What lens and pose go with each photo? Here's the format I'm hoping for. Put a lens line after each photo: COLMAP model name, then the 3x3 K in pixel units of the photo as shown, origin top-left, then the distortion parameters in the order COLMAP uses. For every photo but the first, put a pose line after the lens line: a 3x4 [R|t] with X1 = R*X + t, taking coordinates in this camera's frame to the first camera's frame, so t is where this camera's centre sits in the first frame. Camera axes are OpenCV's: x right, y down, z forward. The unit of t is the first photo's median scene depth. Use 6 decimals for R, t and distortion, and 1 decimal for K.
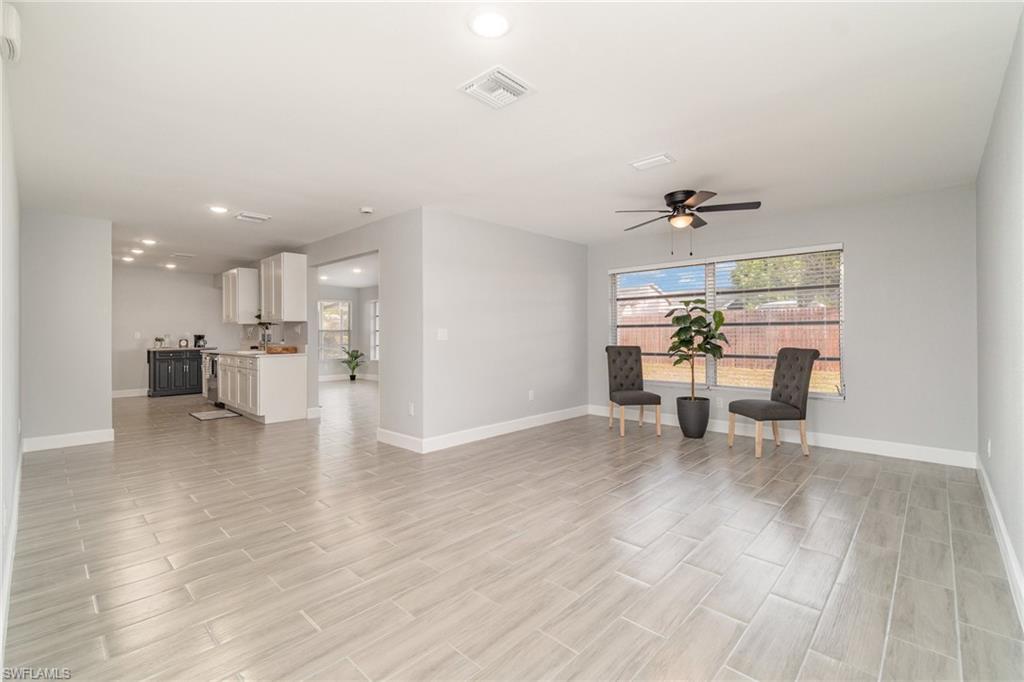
lens RADIAL K [[445.7, 0, 505.3], [0, 445.7, 332.7], [0, 0, 1]] dist [0.001222, -0.000122]
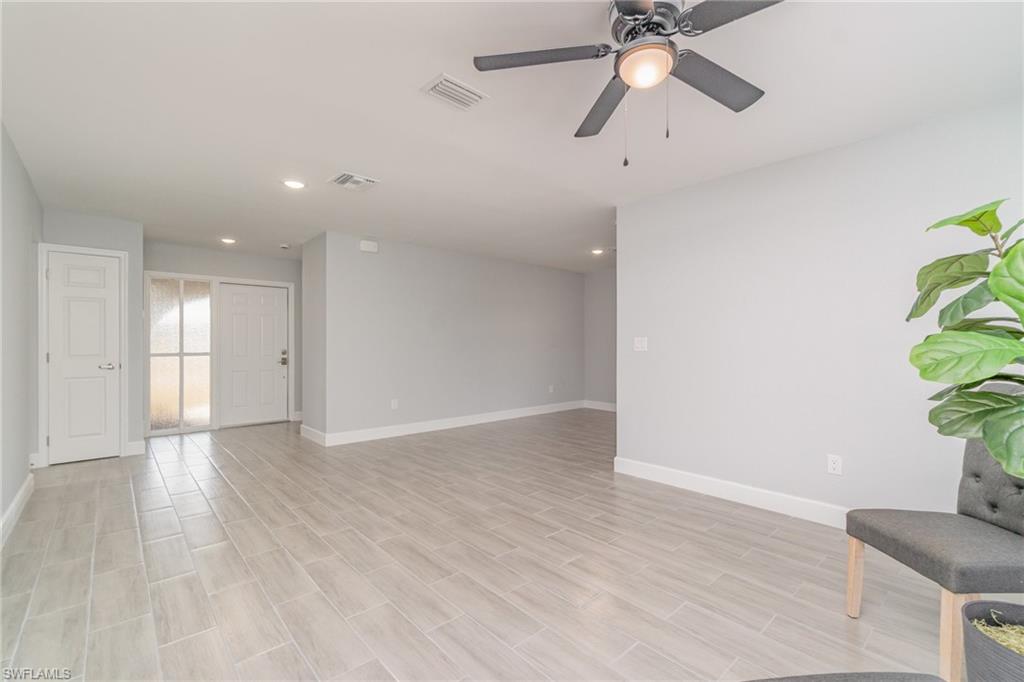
lens RADIAL K [[445.7, 0, 510.8], [0, 445.7, 342.9], [0, 0, 1]] dist [0.001222, -0.000122]
pose [[-0.070781, 0.002461, -0.997489, 1.596862], [0.002209, 0.999995, 0.002311, 0.004610], [0.997489, -0.002040, -0.070786, 1.797820]]
